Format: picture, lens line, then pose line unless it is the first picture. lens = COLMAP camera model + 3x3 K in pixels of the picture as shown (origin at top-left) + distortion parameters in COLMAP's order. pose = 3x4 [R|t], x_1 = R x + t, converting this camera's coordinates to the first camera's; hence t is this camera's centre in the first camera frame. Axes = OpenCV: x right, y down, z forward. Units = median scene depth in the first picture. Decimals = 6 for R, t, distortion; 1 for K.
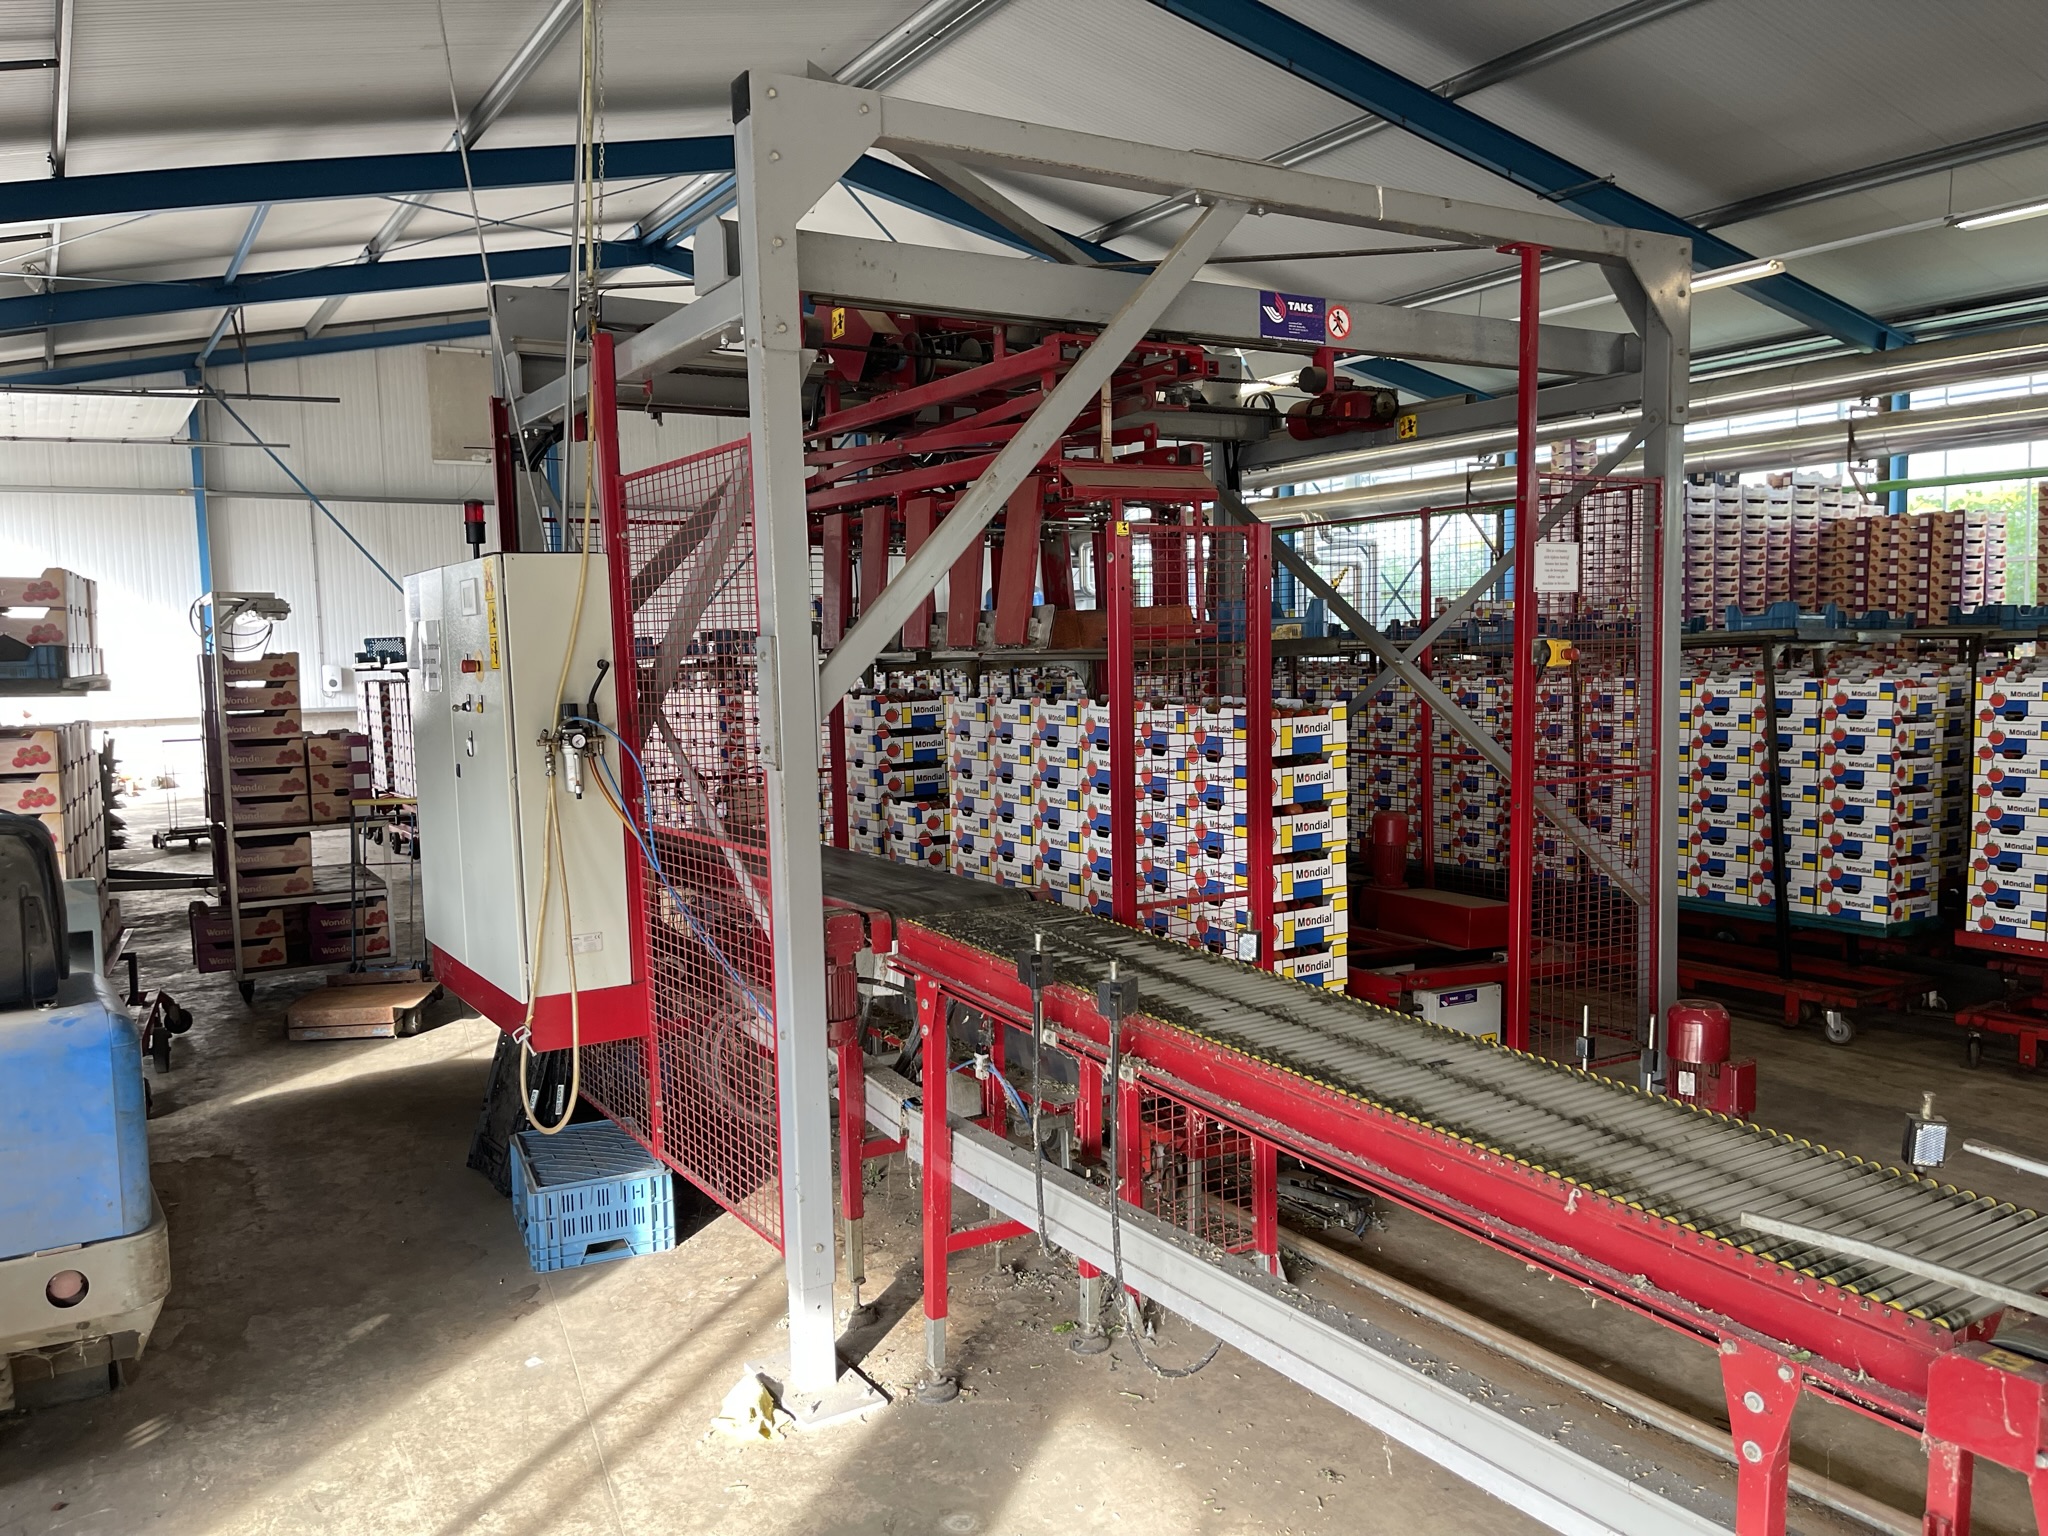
lens RADIAL K [[1570.1, 0, 1026.2], [0, 1570.1, 767.3], [0, 0, 1]] dist [0.071411, -0.115425]
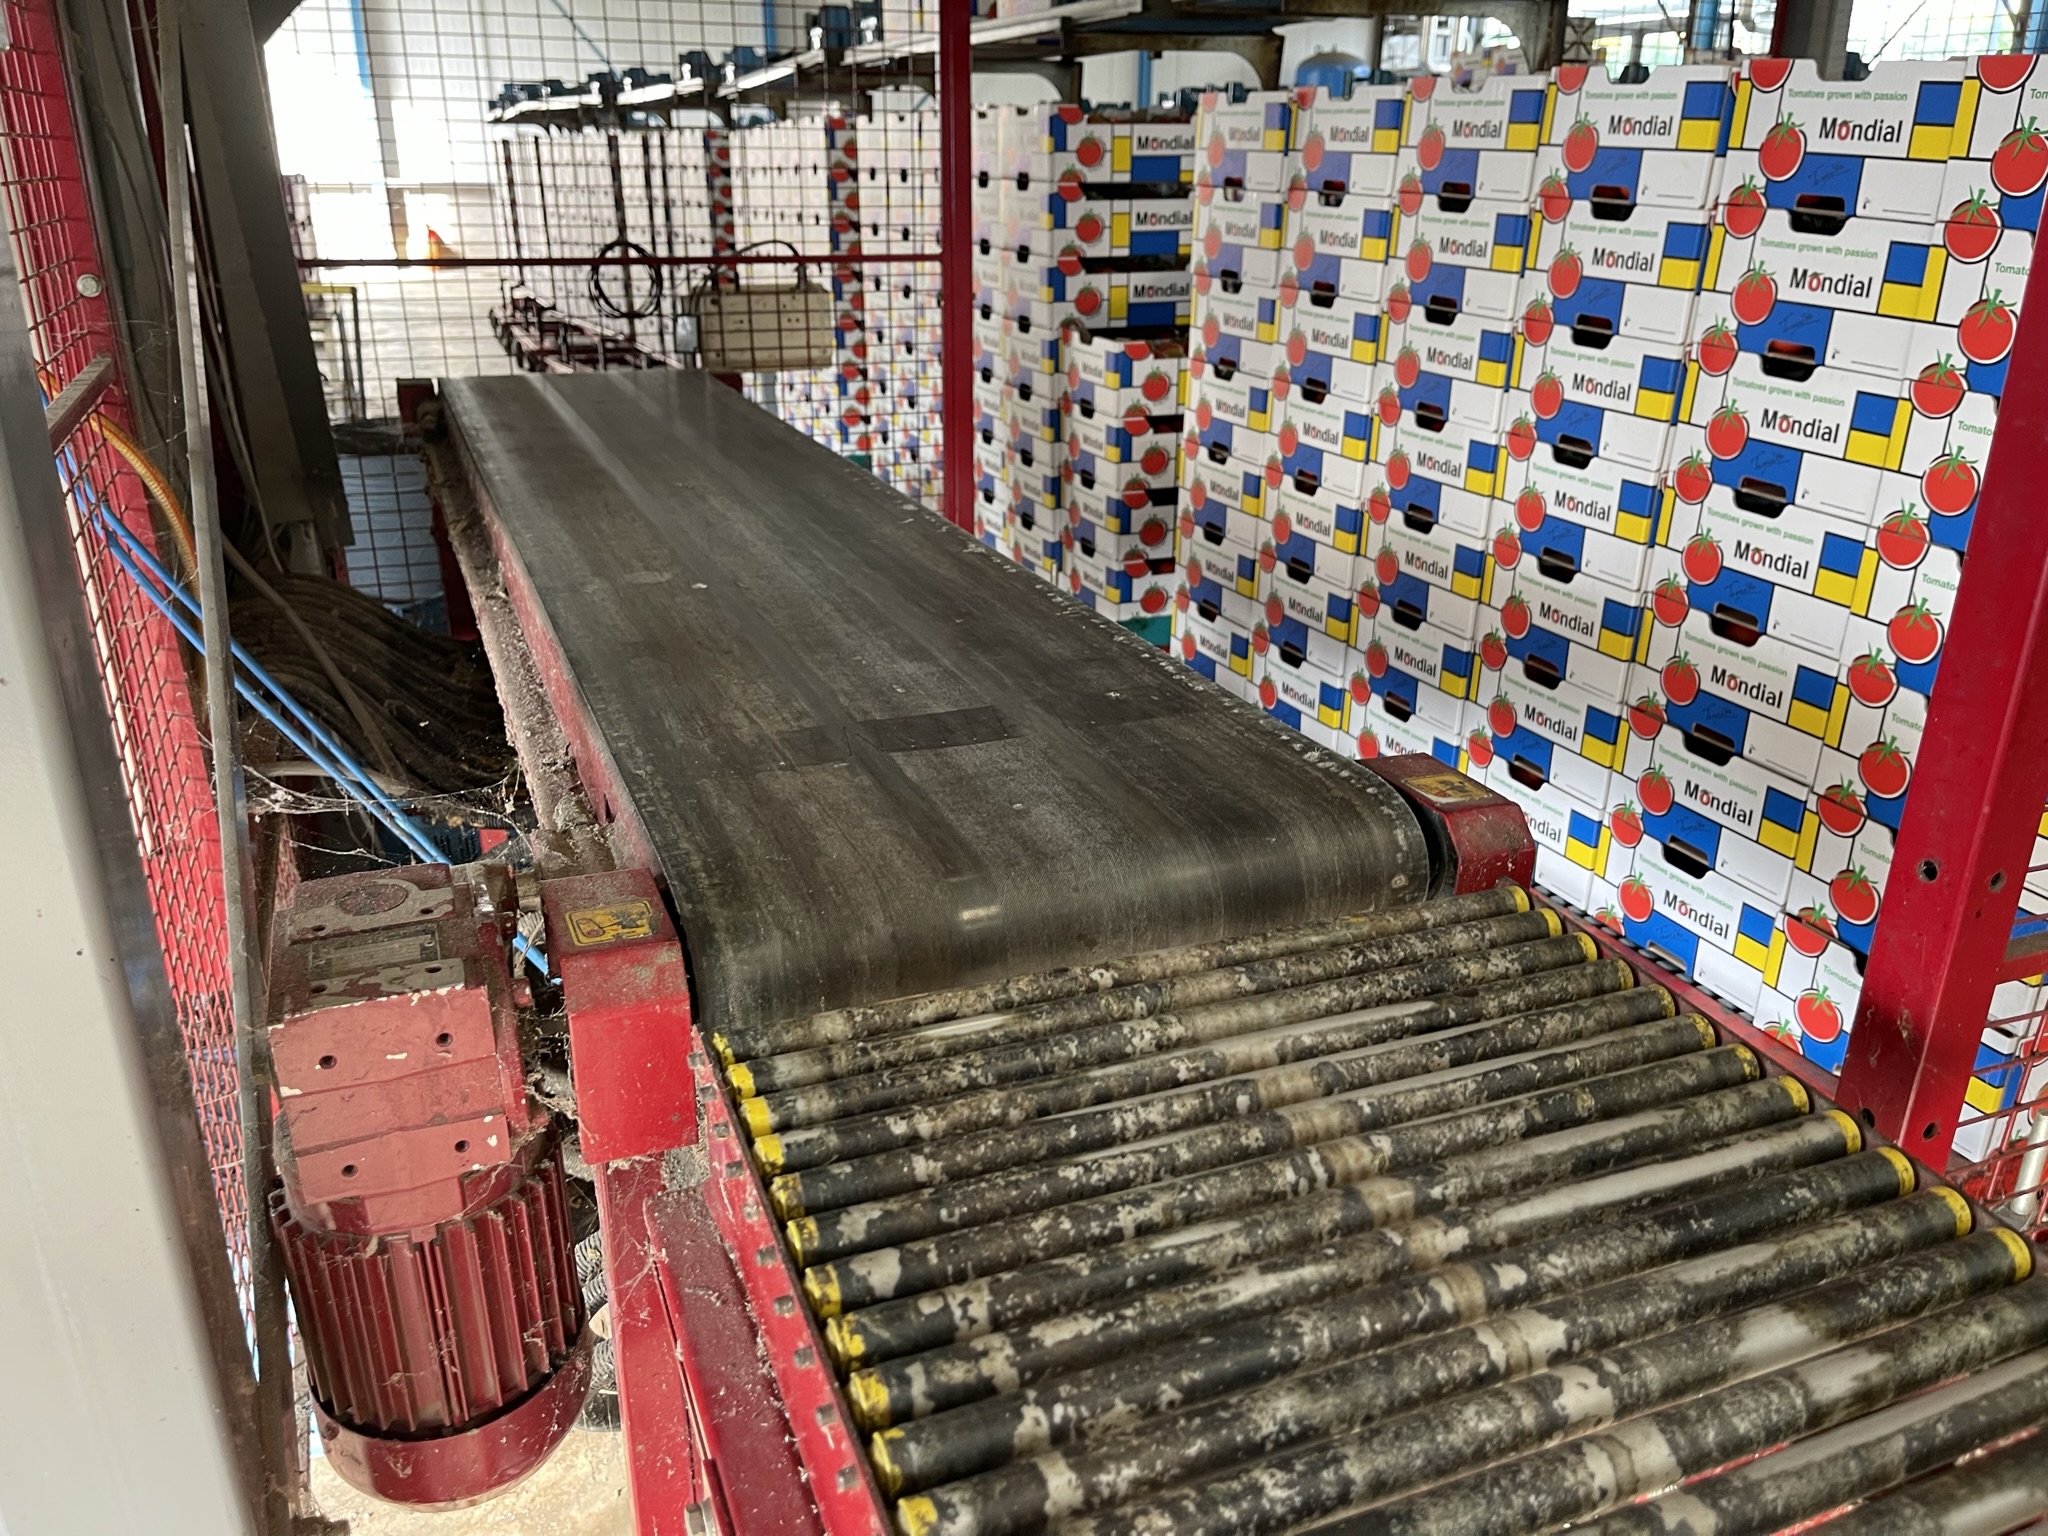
lens RADIAL K [[1570.1, 0, 1035.5], [0, 1570.1, 766.8], [0, 0, 1]] dist [0.071411, -0.115425]
pose [[0.984261, 0.095624, -0.148615, -0.012422], [-0.049174, 0.955941, 0.289409, 0.008774], [0.169742, -0.277546, 0.945598, 0.527274]]
